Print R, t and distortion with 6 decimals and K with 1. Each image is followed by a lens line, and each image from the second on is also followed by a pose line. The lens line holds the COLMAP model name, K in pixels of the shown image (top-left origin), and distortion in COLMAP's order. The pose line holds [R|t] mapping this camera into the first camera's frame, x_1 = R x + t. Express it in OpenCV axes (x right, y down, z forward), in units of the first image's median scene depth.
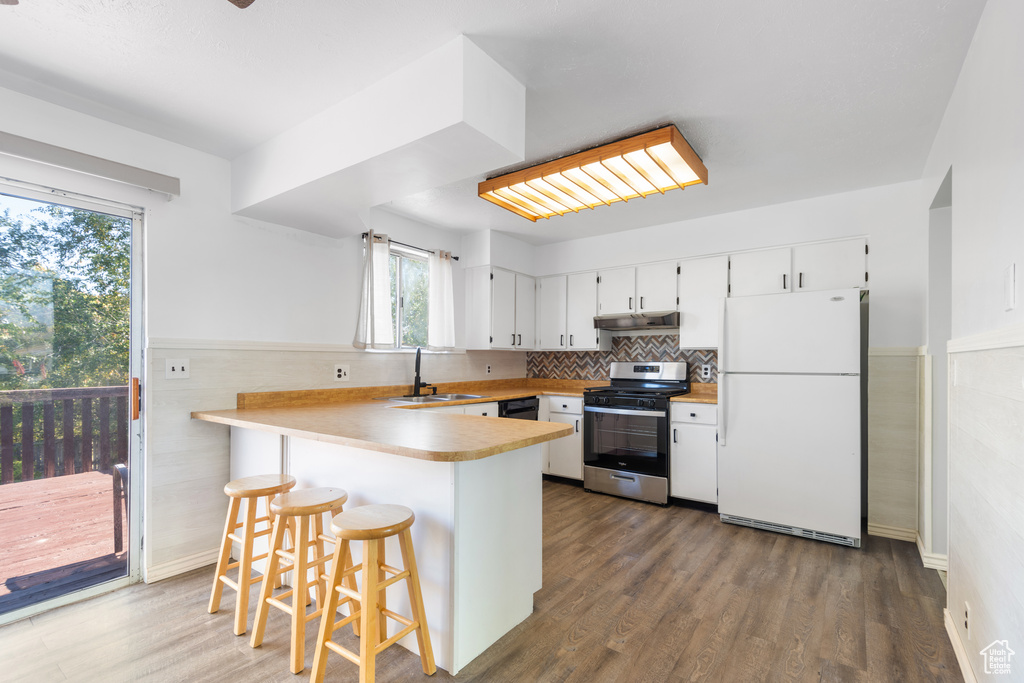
lens RADIAL K [[465.5, 0, 509.9], [0, 465.5, 357.4], [0, 0, 1]] dist [0.026420, -0.008079]
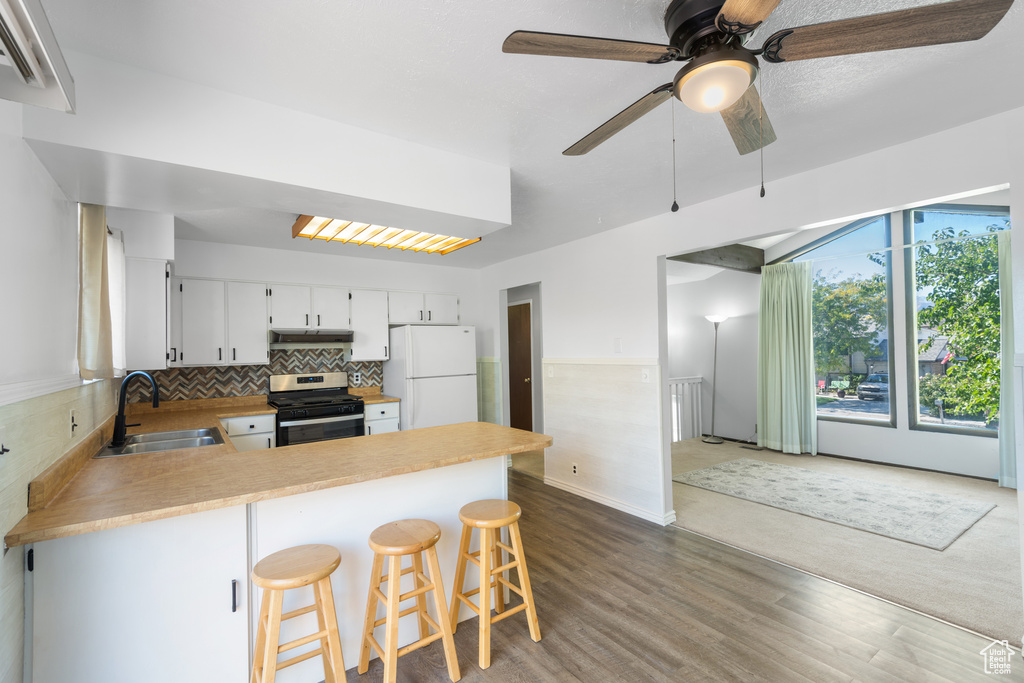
lens RADIAL K [[465.5, 0, 513.4], [0, 465.5, 342.8], [0, 0, 1]] dist [0.026420, -0.008079]
pose [[0.309173, 0.005172, 0.950992, -0.612135], [0.019208, 0.999747, -0.011681, -0.040598], [-0.950812, 0.021878, 0.308996, 0.214763]]
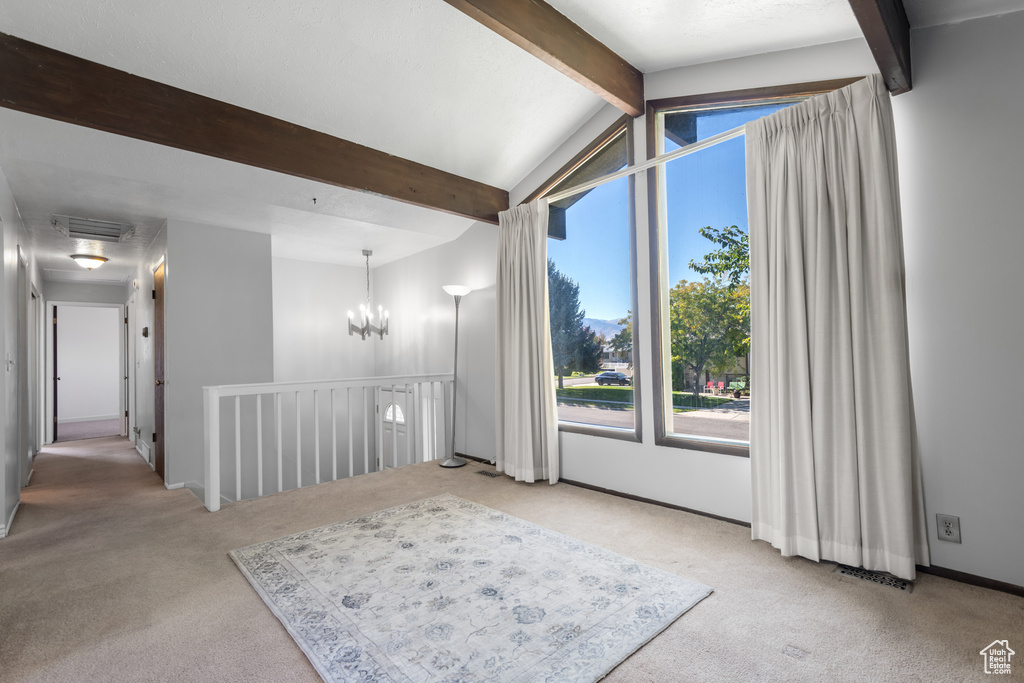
lens RADIAL K [[465.5, 0, 509.5], [0, 465.5, 339.4], [0, 0, 1]] dist [0.026420, -0.008079]
pose [[0.187313, 0.024781, 0.981988, 0.023257], [0.028640, 0.999119, -0.030677, 0.027724], [-0.981883, 0.033870, 0.186438, -0.273083]]
